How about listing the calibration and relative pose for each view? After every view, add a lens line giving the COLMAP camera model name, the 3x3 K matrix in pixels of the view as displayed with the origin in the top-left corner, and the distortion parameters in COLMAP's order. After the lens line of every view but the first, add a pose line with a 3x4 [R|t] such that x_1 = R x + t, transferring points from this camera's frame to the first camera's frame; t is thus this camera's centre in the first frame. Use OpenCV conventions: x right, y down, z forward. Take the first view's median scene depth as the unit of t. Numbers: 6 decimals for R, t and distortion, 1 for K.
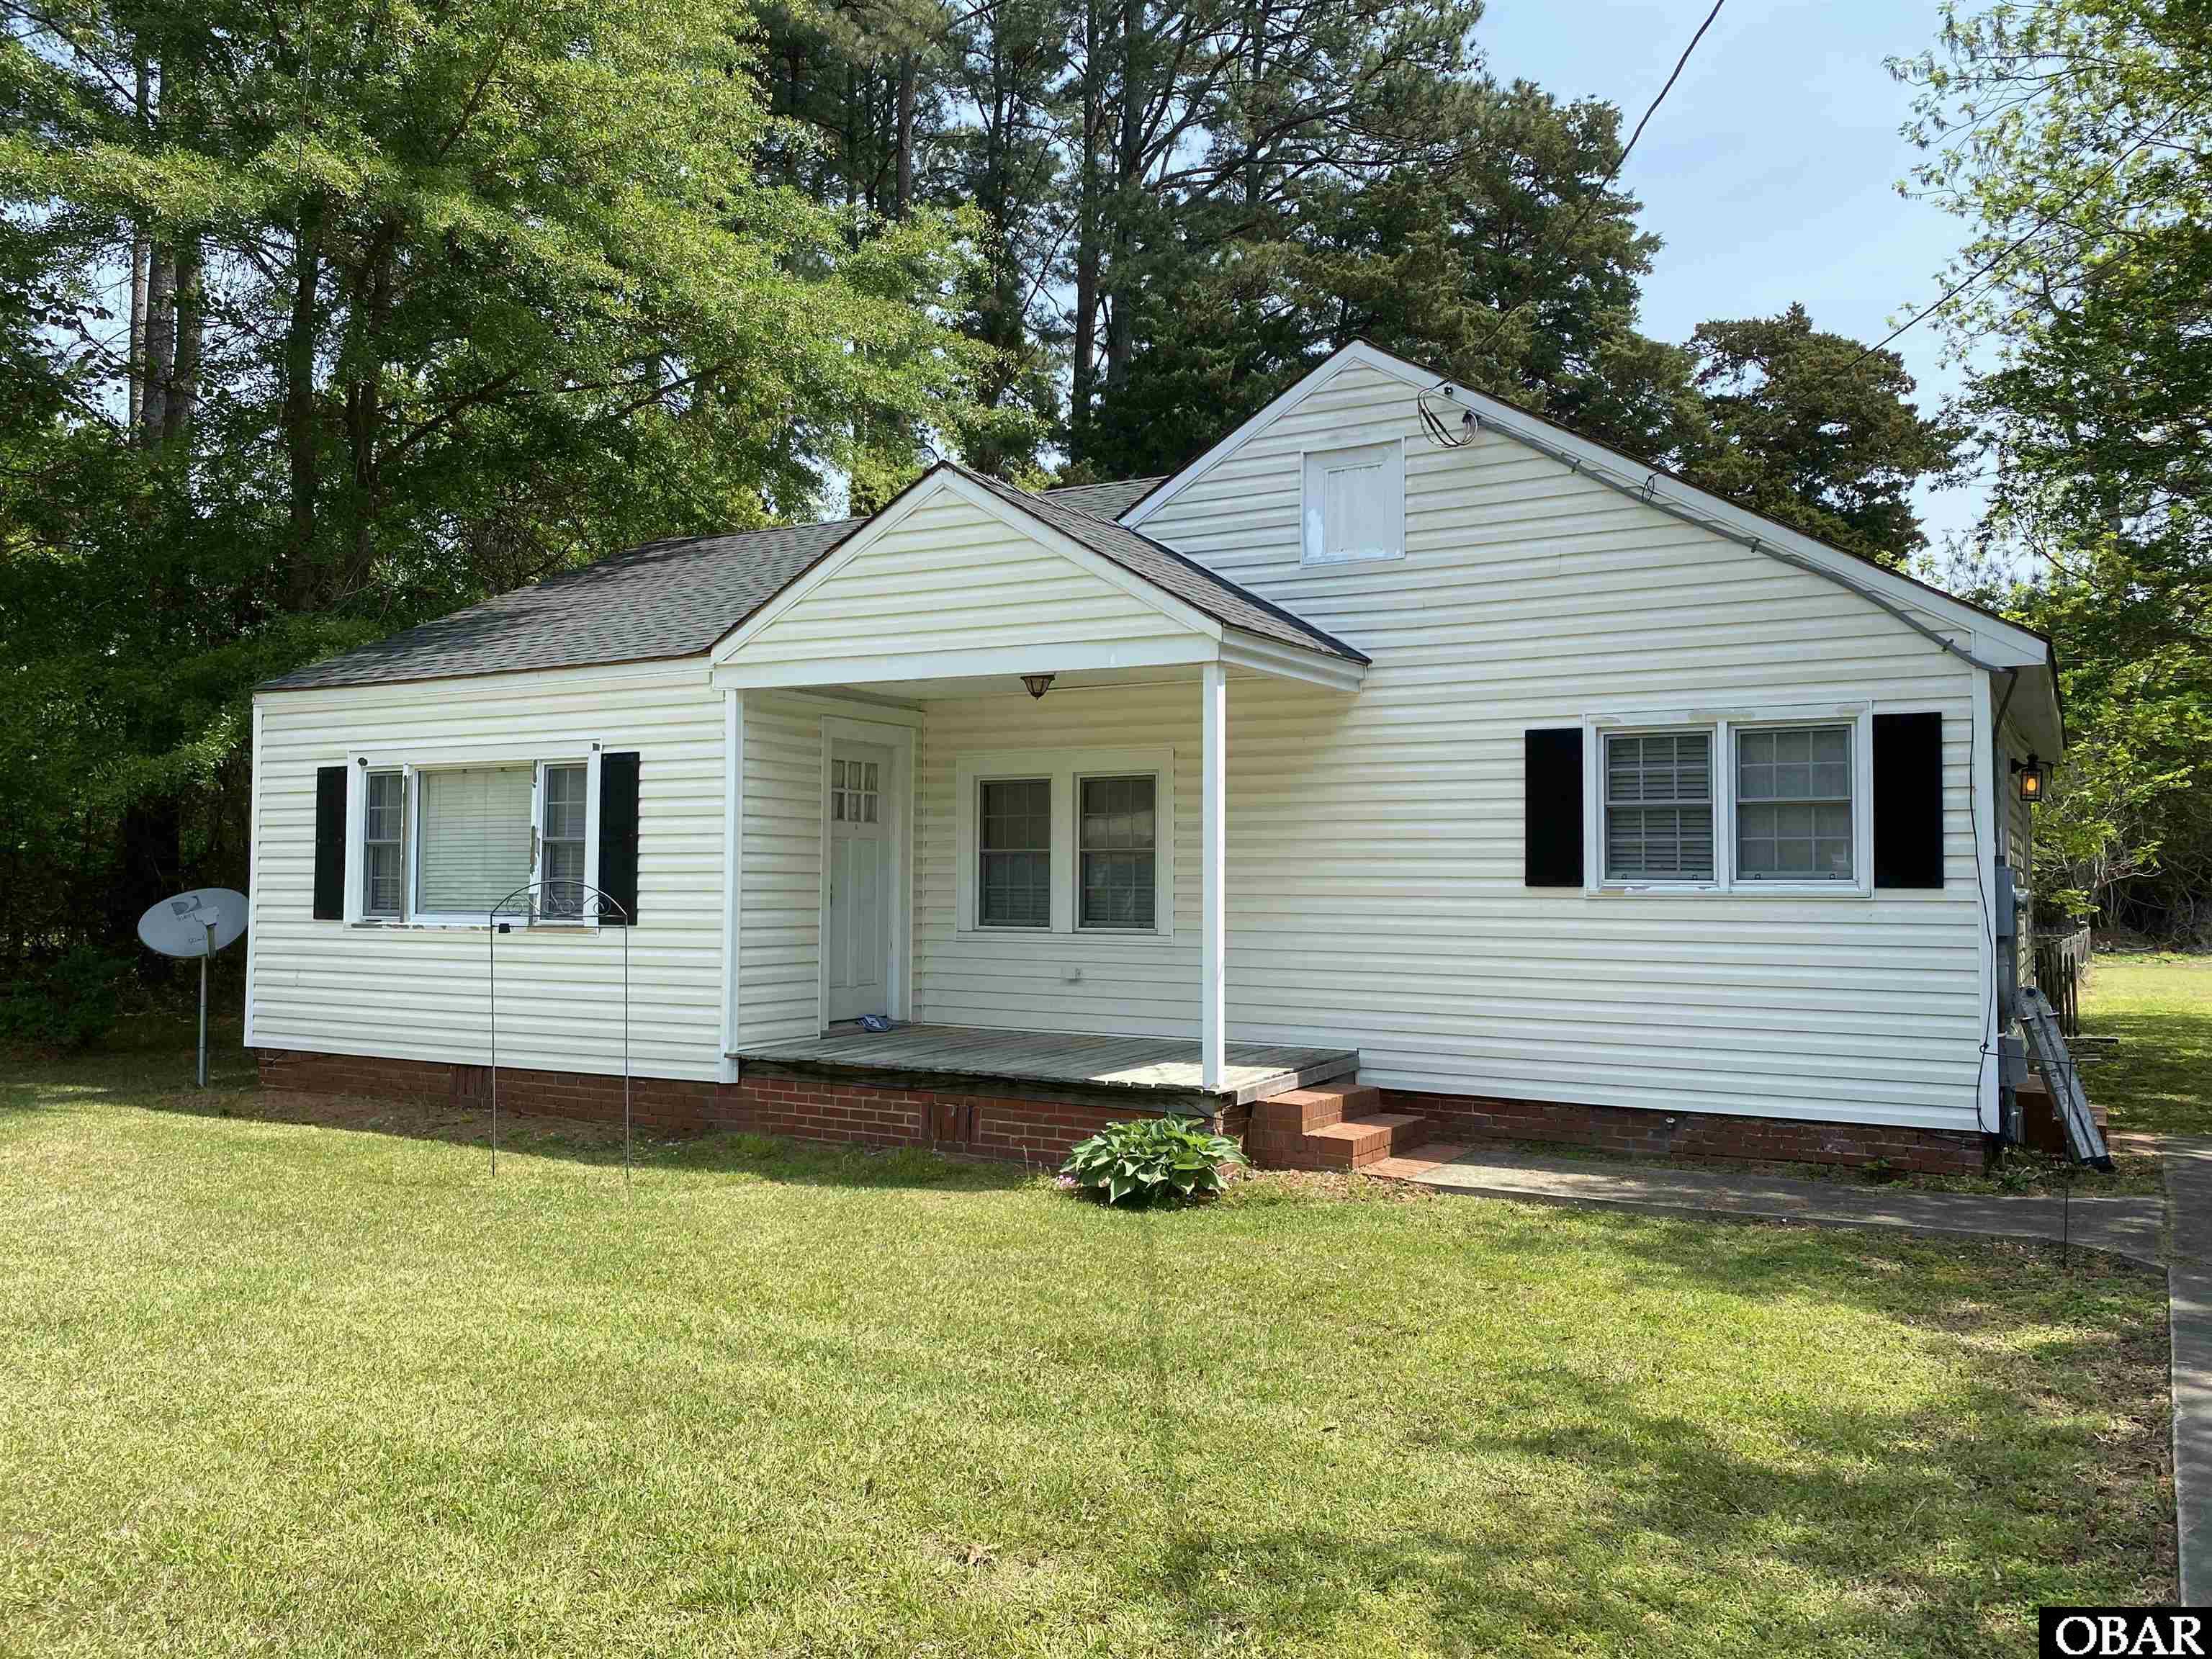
lens RADIAL K [[1654.5, 0, 1117.9], [0, 1654.5, 827.0], [0, 0, 1]] dist [0.156016, -0.329457]
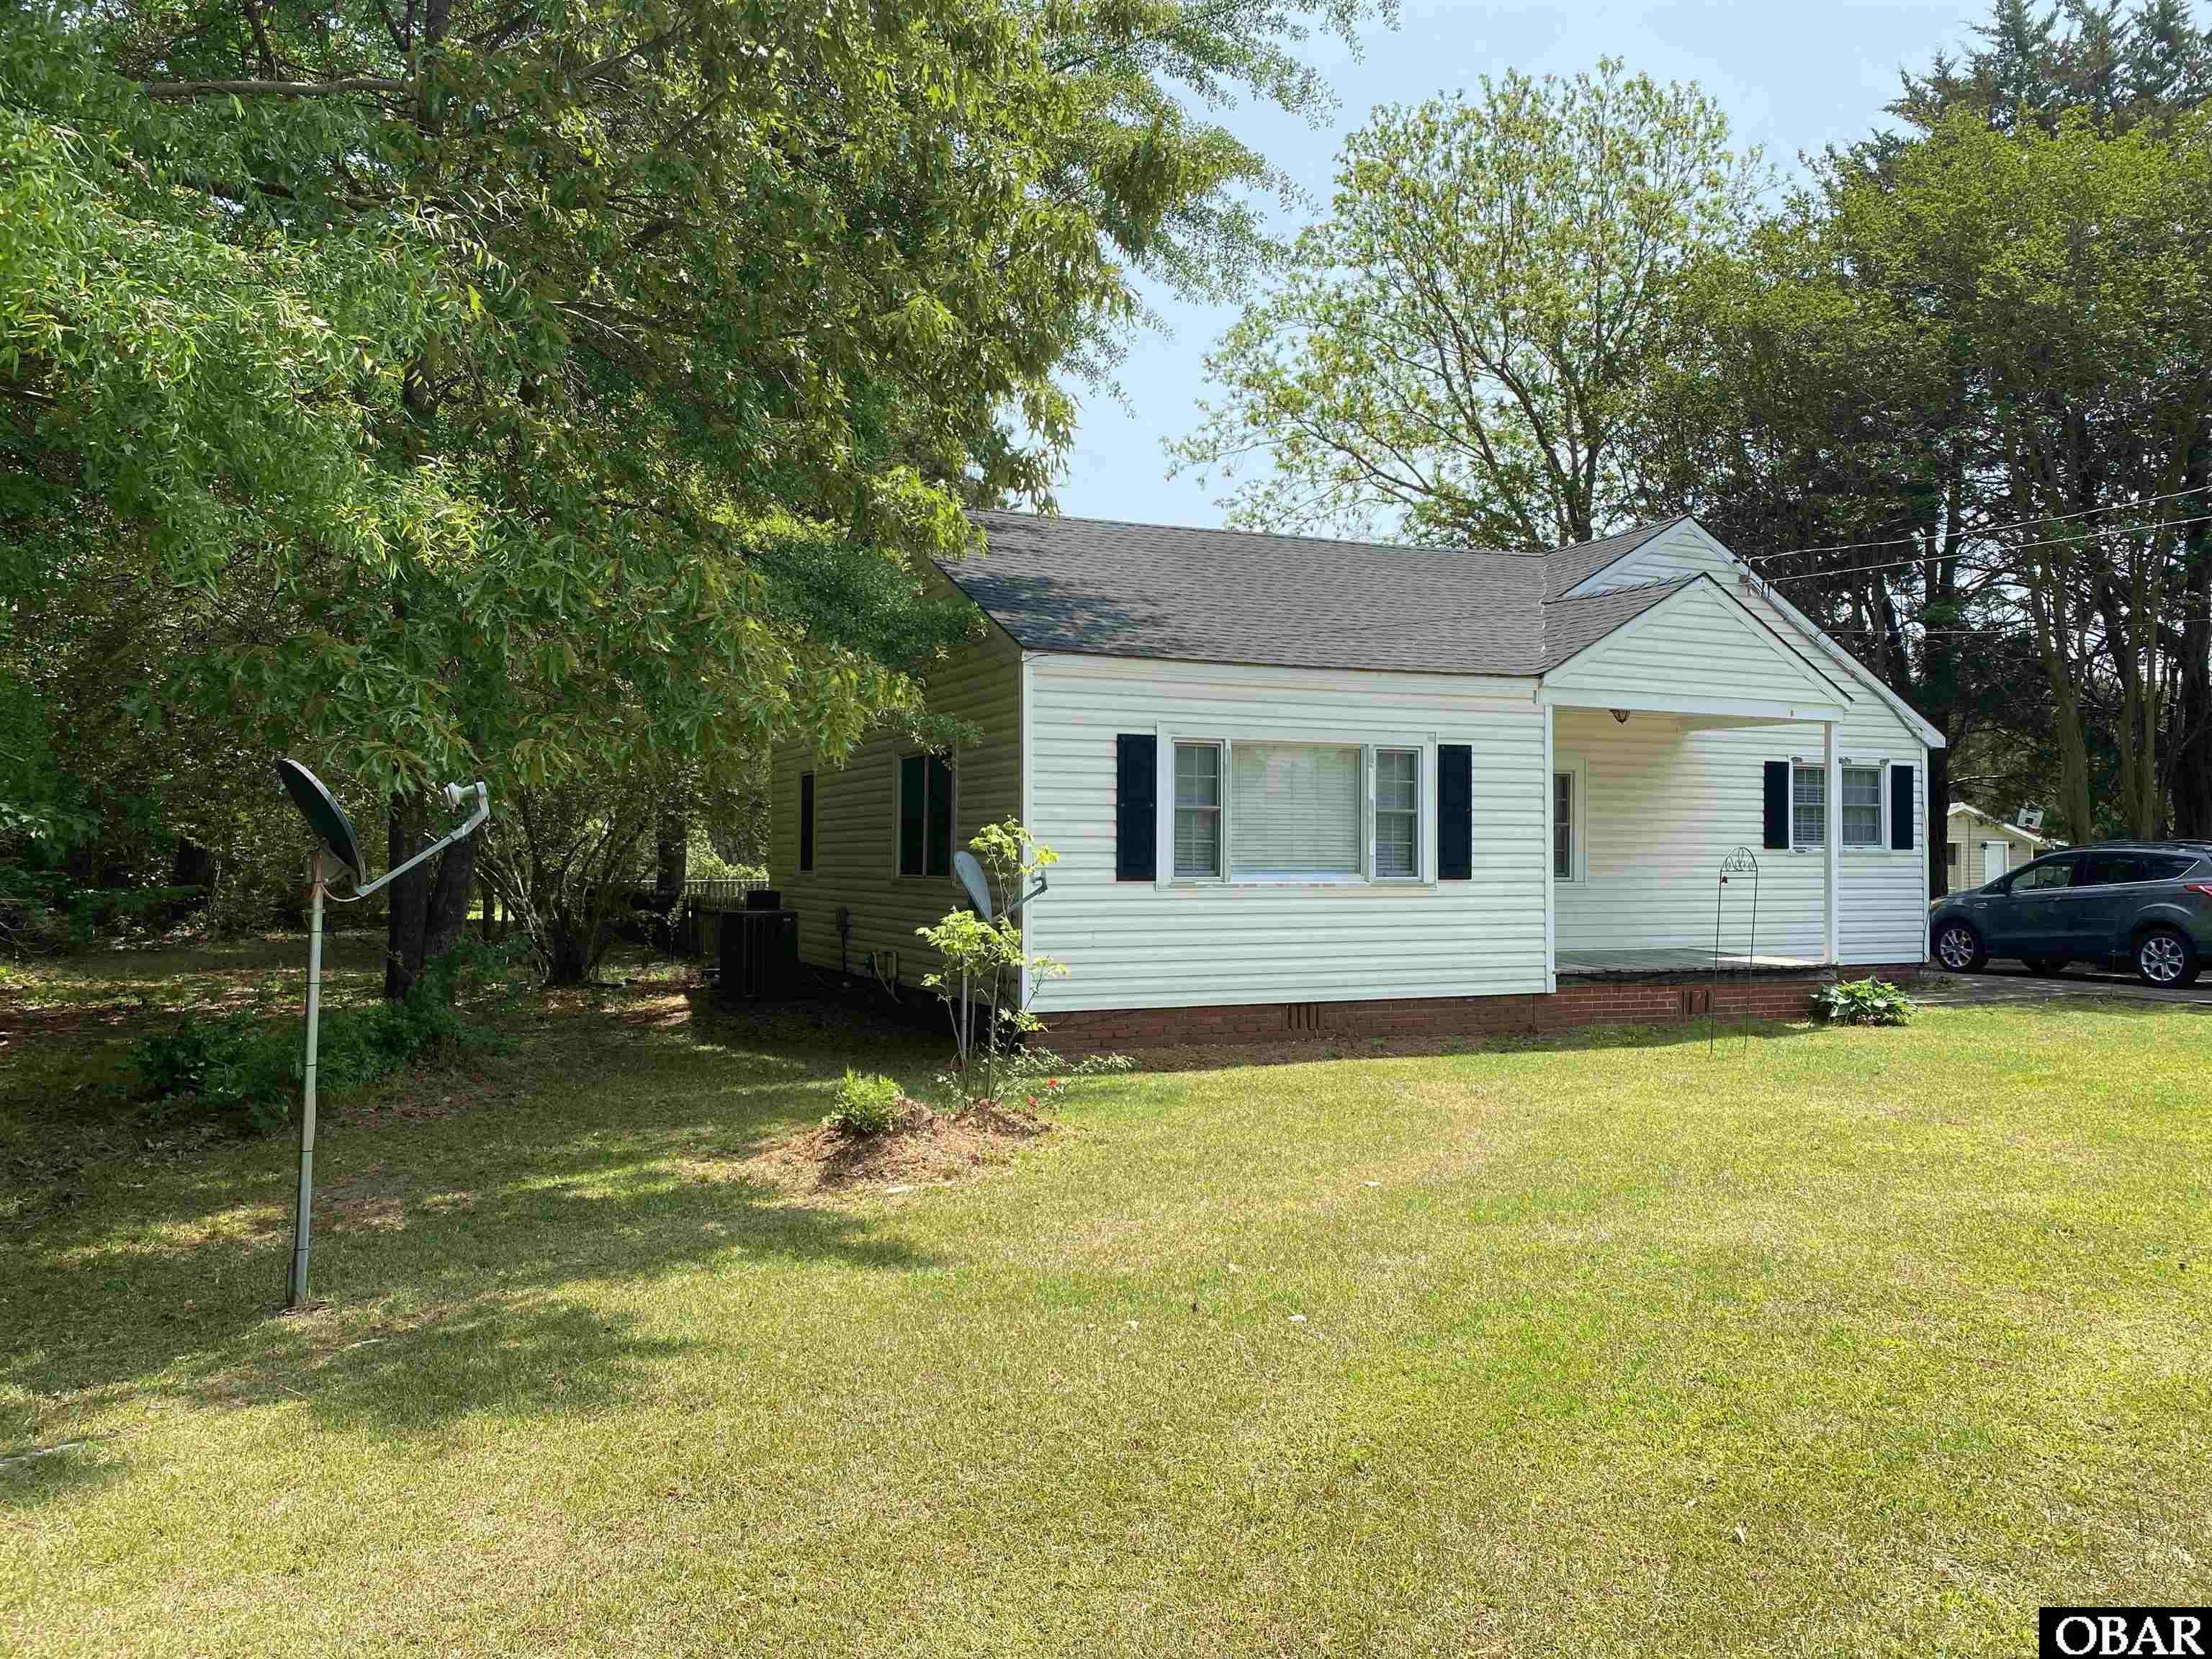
lens RADIAL K [[1654.5, 0, 1117.9], [0, 1654.5, 827.0], [0, 0, 1]] dist [0.156016, -0.329457]
pose [[0.587755, 0.010080, 0.808976, -1.532352], [-0.027788, 0.999584, 0.007734, 0.016348], [-0.808561, -0.027026, 0.587791, 0.478068]]
